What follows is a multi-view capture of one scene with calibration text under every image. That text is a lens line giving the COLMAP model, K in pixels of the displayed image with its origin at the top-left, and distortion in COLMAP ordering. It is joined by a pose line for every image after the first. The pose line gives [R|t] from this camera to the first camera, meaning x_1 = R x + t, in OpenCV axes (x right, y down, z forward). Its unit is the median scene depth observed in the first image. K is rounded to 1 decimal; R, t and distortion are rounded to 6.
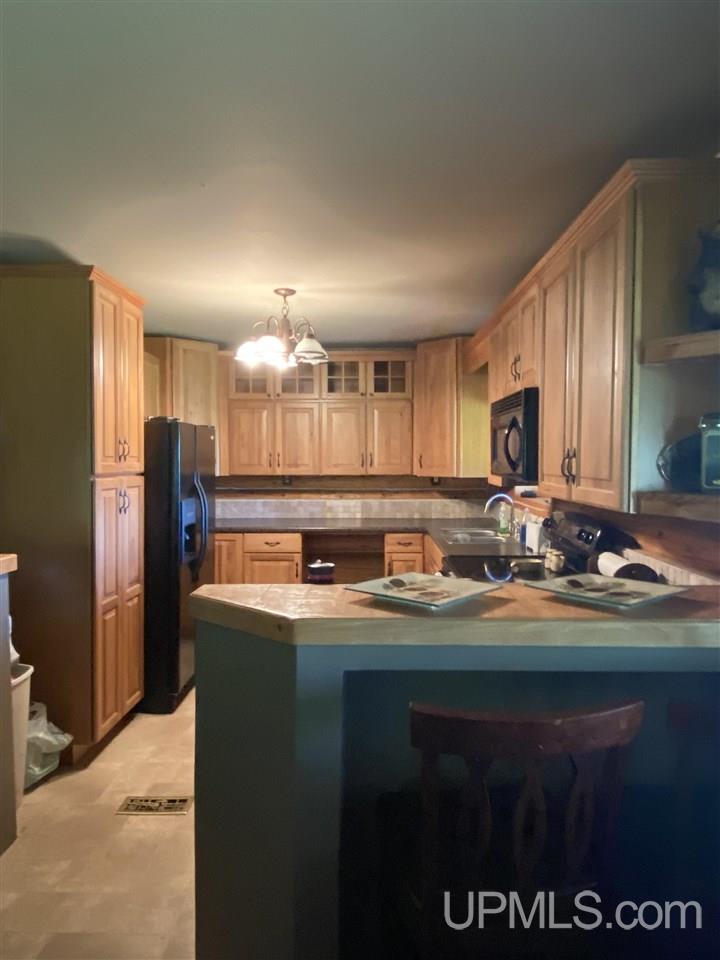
lens RADIAL K [[611.3, 0, 360.1], [0, 611.3, 478.3], [0, 0, 1]] dist [0.006414, -0.000582]
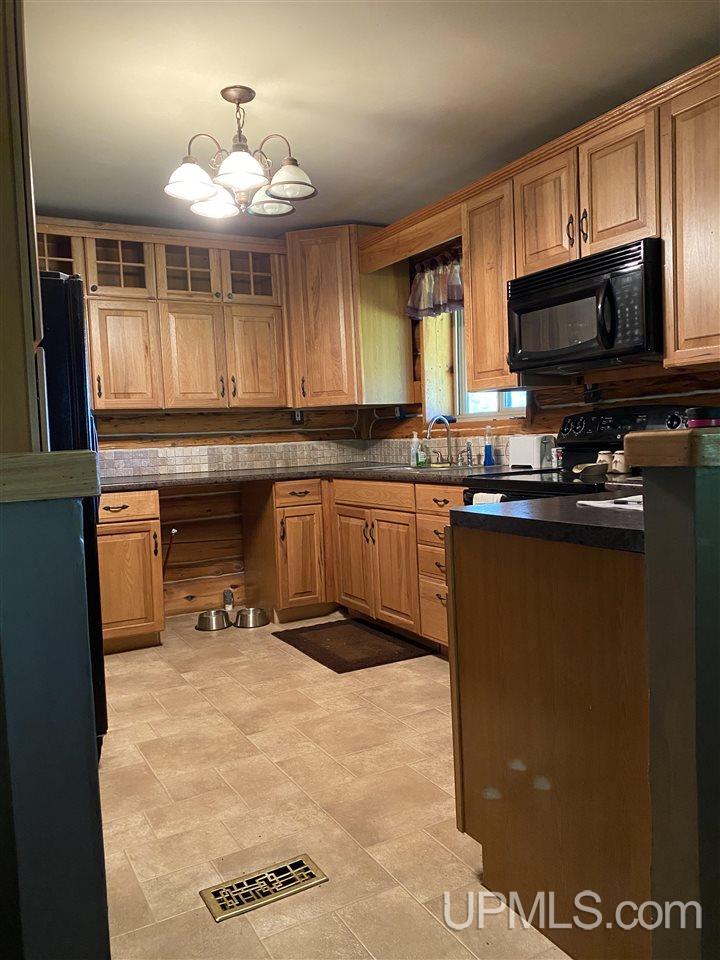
lens RADIAL K [[725.3, 0, 359.6], [0, 725.3, 480.9], [0, 0, 1]] dist [0.009637, -0.000996]
pose [[0.863202, -0.060180, 0.501258, -0.304781], [0.054585, 0.998175, 0.025840, 0.070647], [-0.501899, 0.005056, 0.864912, 0.184156]]
